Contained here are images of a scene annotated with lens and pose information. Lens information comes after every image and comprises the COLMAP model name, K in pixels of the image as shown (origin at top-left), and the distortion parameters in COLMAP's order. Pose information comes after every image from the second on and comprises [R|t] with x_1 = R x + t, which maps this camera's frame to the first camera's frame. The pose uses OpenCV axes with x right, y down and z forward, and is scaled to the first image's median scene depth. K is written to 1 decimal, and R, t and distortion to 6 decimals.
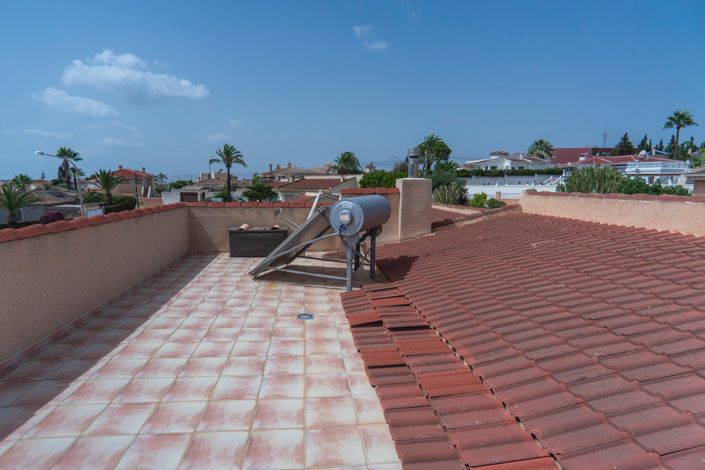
lens RADIAL K [[349.6, 0, 331.1], [0, 349.6, 231.5], [0, 0, 1]] dist [-0.033817, 0.010918]
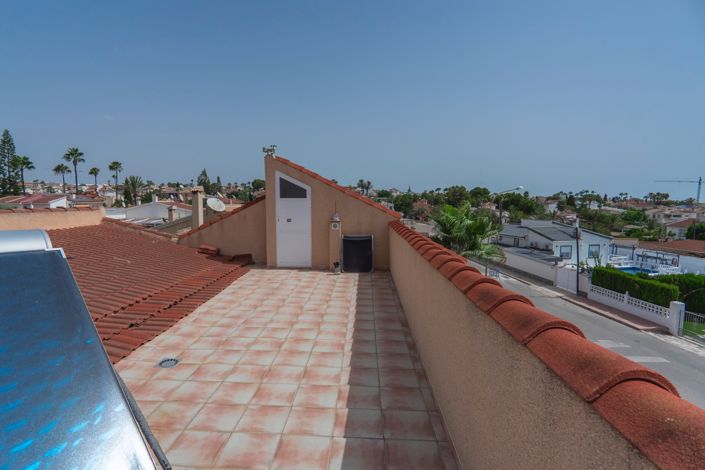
lens RADIAL K [[349.6, 0, 331.1], [0, 349.6, 231.5], [0, 0, 1]] dist [-0.033817, 0.010918]
pose [[-0.985391, -0.014987, 0.169648, -0.052945], [0.022440, 0.976010, 0.216565, -0.020863], [-0.168824, 0.217208, -0.961415, 0.148853]]
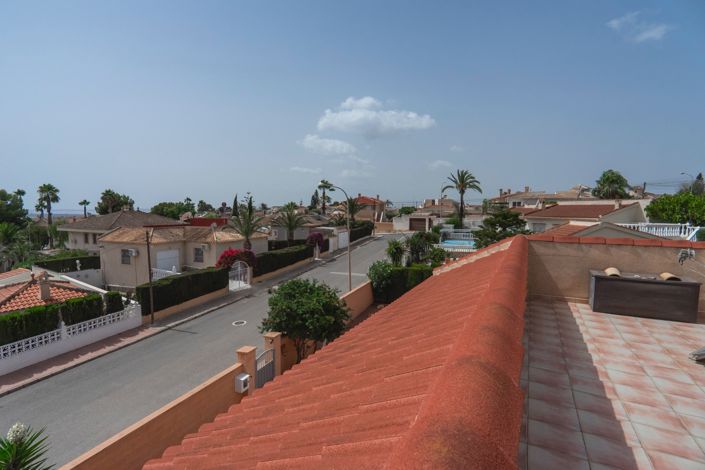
lens RADIAL K [[349.6, 0, 331.1], [0, 349.6, 231.5], [0, 0, 1]] dist [-0.033817, 0.010918]
pose [[0.828374, 0.035452, -0.559052, -0.053818], [-0.076542, 0.995798, -0.050268, -0.002563], [0.554921, 0.084432, 0.827607, 0.011538]]
